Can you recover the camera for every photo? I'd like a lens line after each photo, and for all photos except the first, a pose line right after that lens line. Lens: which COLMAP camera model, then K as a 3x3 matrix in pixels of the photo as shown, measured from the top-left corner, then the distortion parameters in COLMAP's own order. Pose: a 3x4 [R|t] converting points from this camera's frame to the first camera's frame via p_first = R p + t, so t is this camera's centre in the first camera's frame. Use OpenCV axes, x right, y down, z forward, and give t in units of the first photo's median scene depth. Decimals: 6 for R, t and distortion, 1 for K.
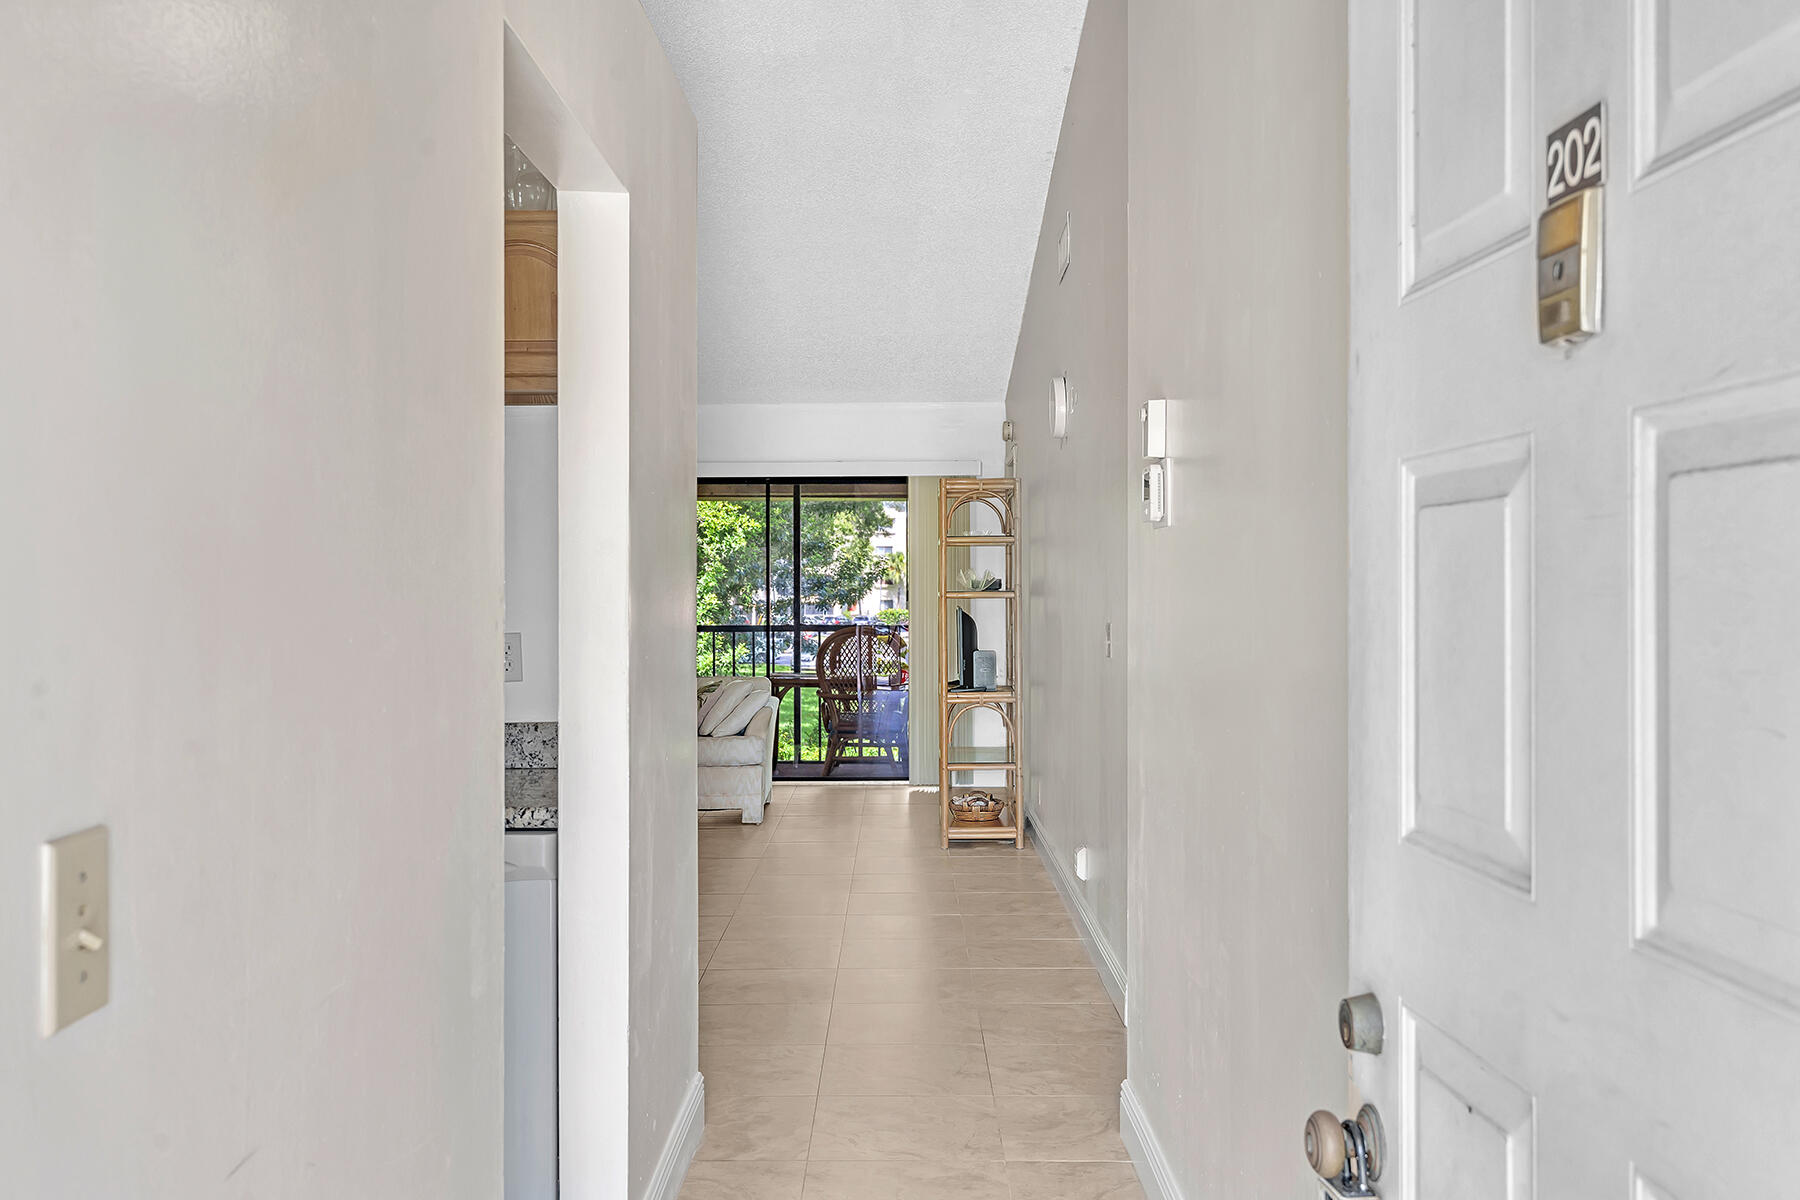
lens RADIAL K [[1542.4, 0, 907.9], [0, 1542.4, 595.3], [0, 0, 1]] dist [0.007047, 0.000429]
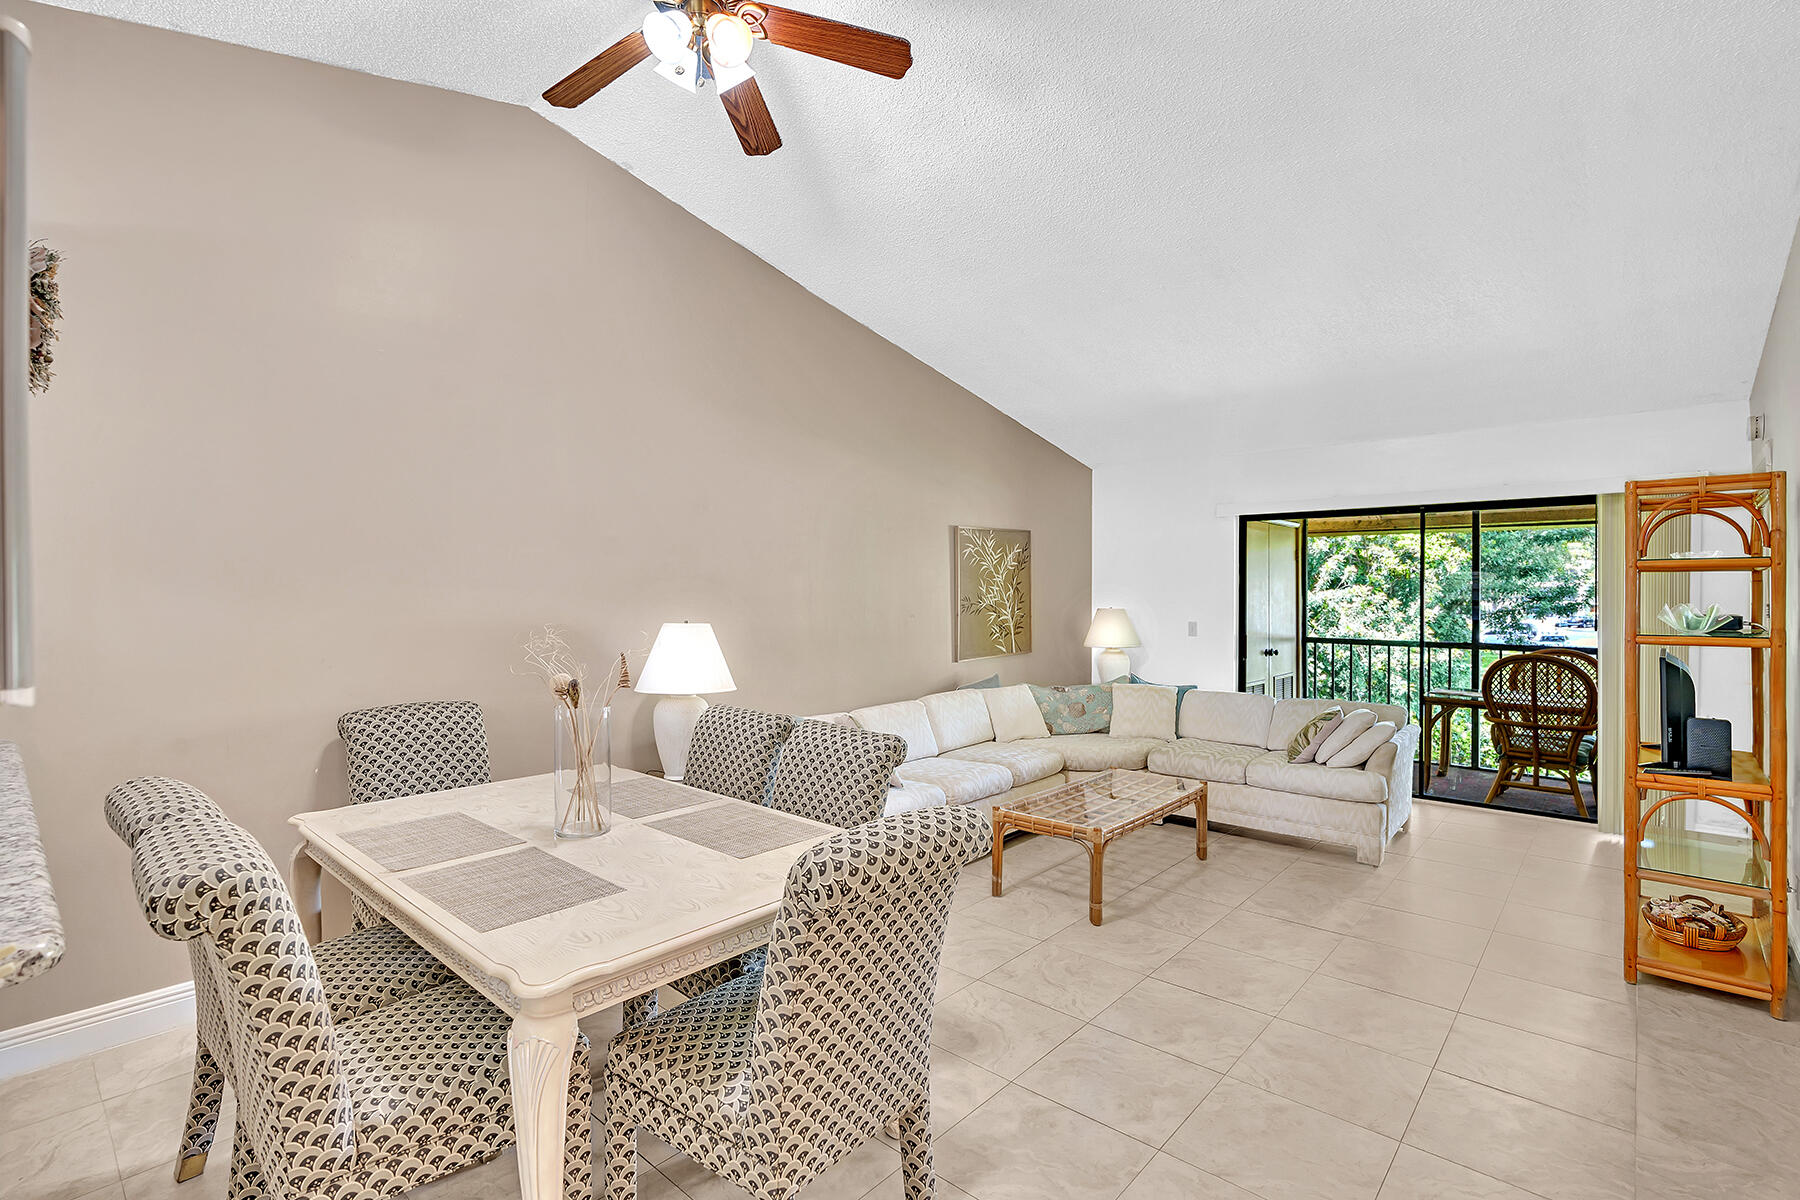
lens RADIAL K [[845.7, 0, 877.7], [0, 845.7, 590.4], [0, 0, 1]] dist [-0.018244, 0.005541]
pose [[0.736973, 0.010837, -0.675835, 0.024463], [-0.015956, 0.999872, -0.001366, -0.015597], [0.675734, 0.011790, 0.737052, 0.410617]]
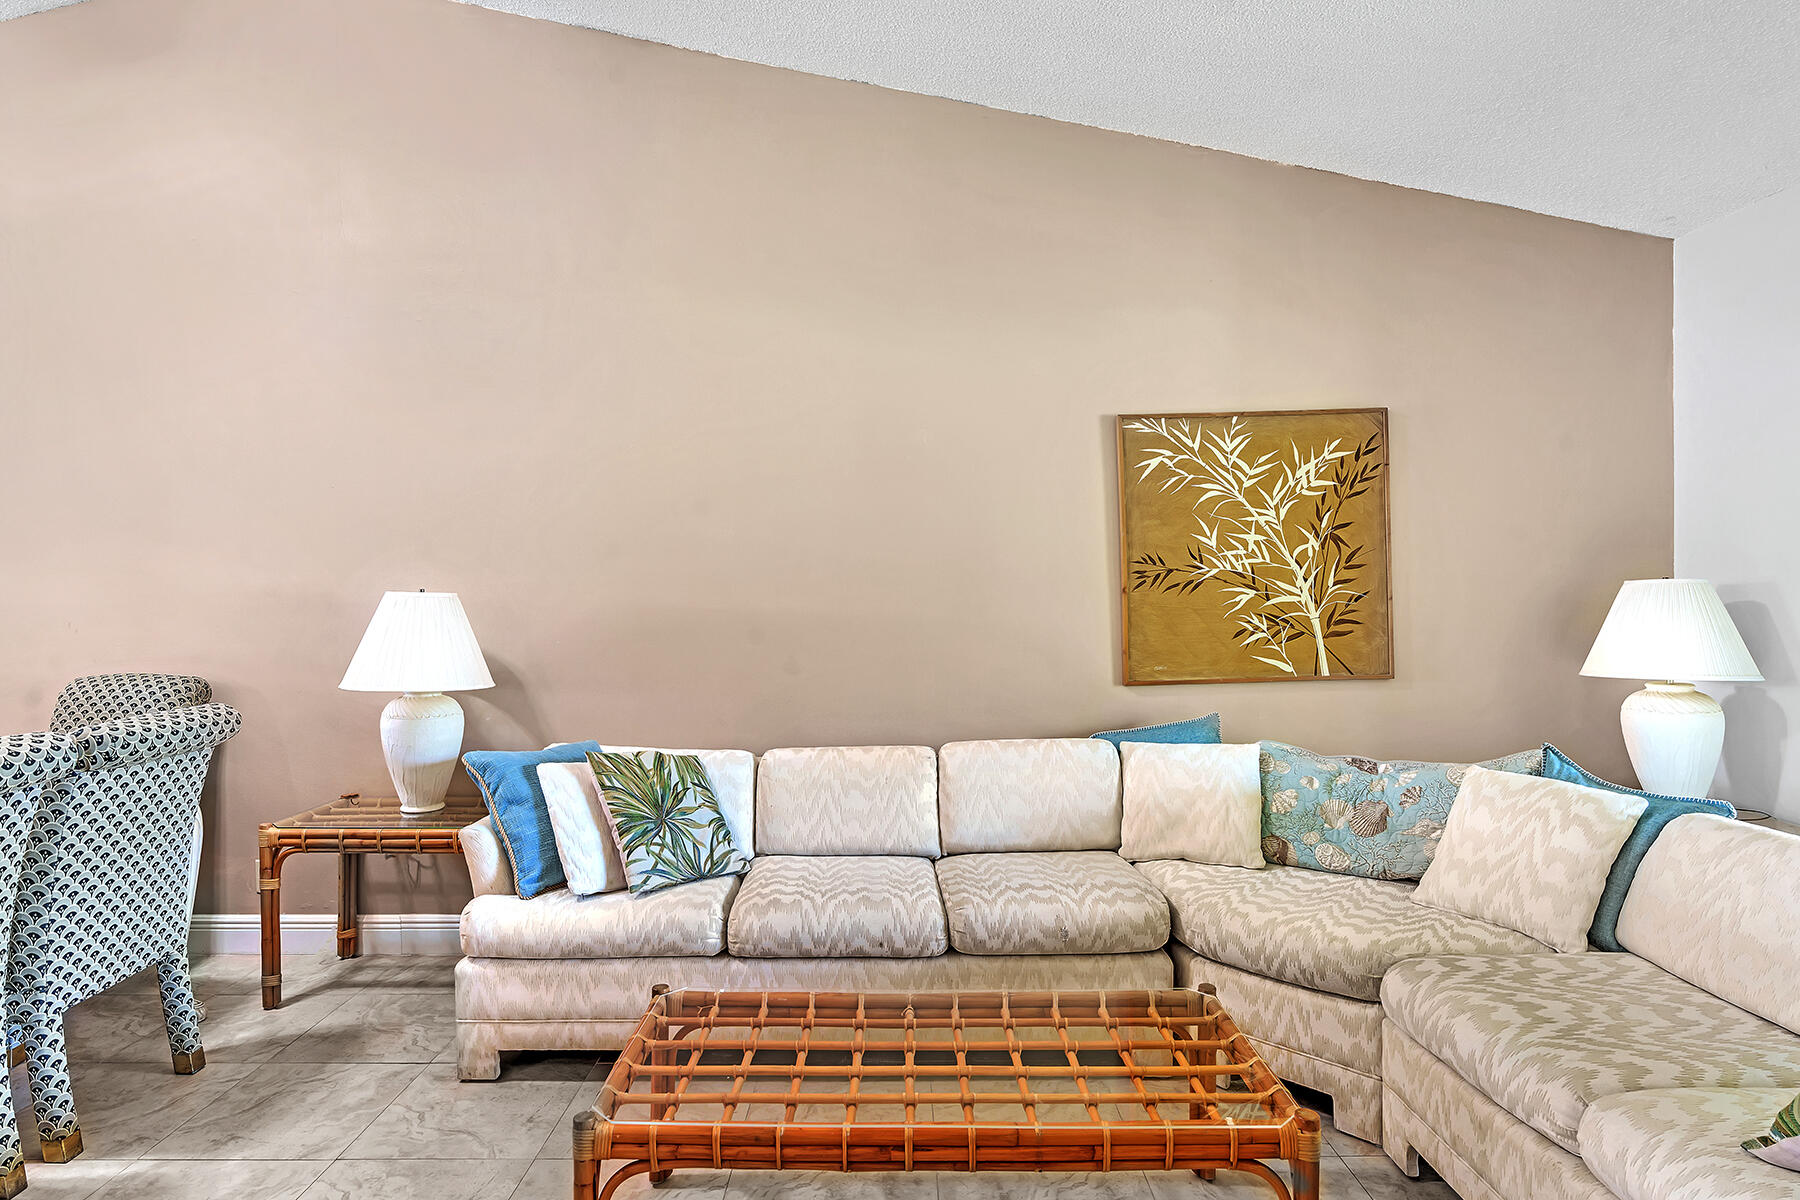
lens RADIAL K [[994.8, 0, 888.4], [0, 994.8, 600.1], [0, 0, 1]] dist [-0.008458, 0.004365]
pose [[-0.009090, 0.021508, -0.999727, 0.016823], [-0.004415, 0.999758, 0.021549, -0.002572], [0.999949, 0.004610, -0.008993, 0.867393]]
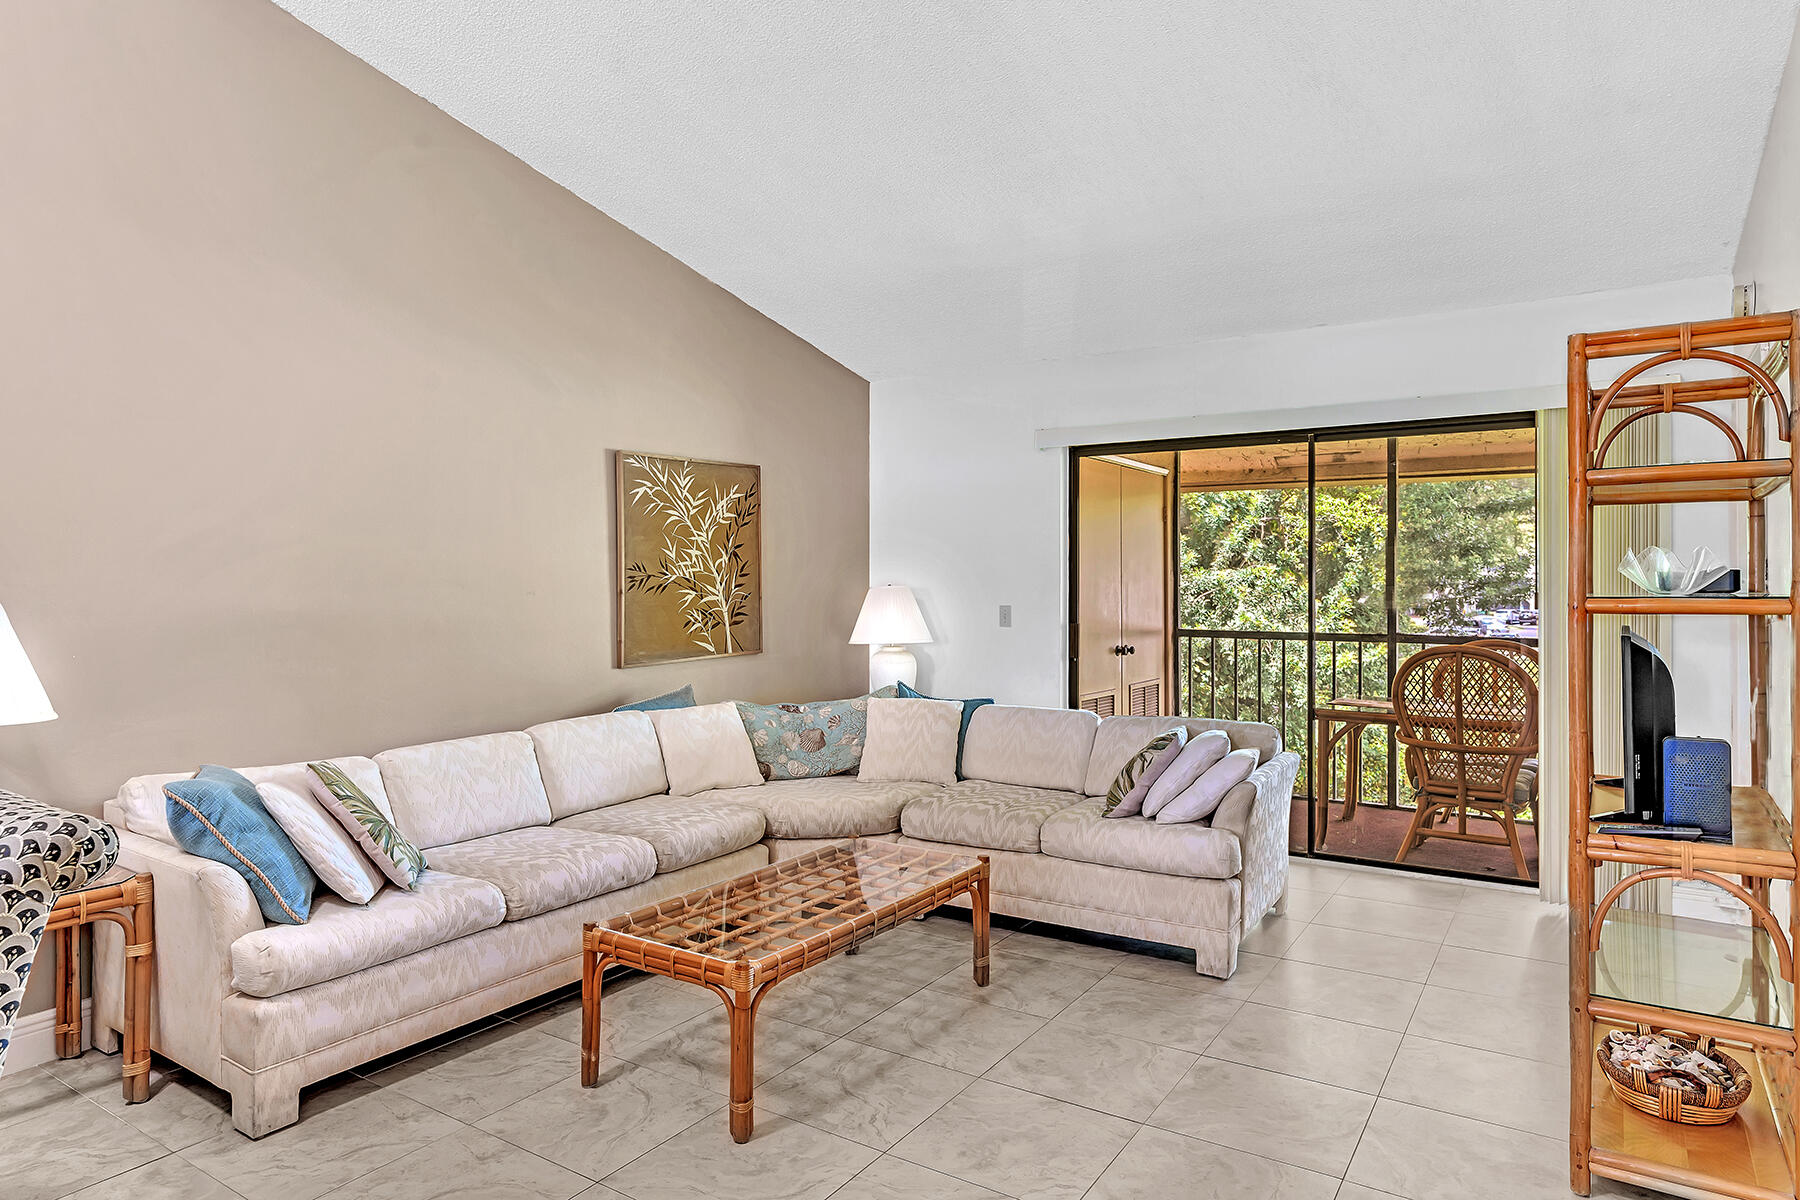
lens RADIAL K [[1088.7, 0, 889.4], [0, 1088.7, 579.9], [0, 0, 1]] dist [-0.008109, 0.001987]
pose [[0.836712, 0.007614, -0.547591, 0.024969], [-0.013856, 0.999878, -0.007268, -0.002100], [0.547468, 0.013669, 0.836715, 0.572639]]
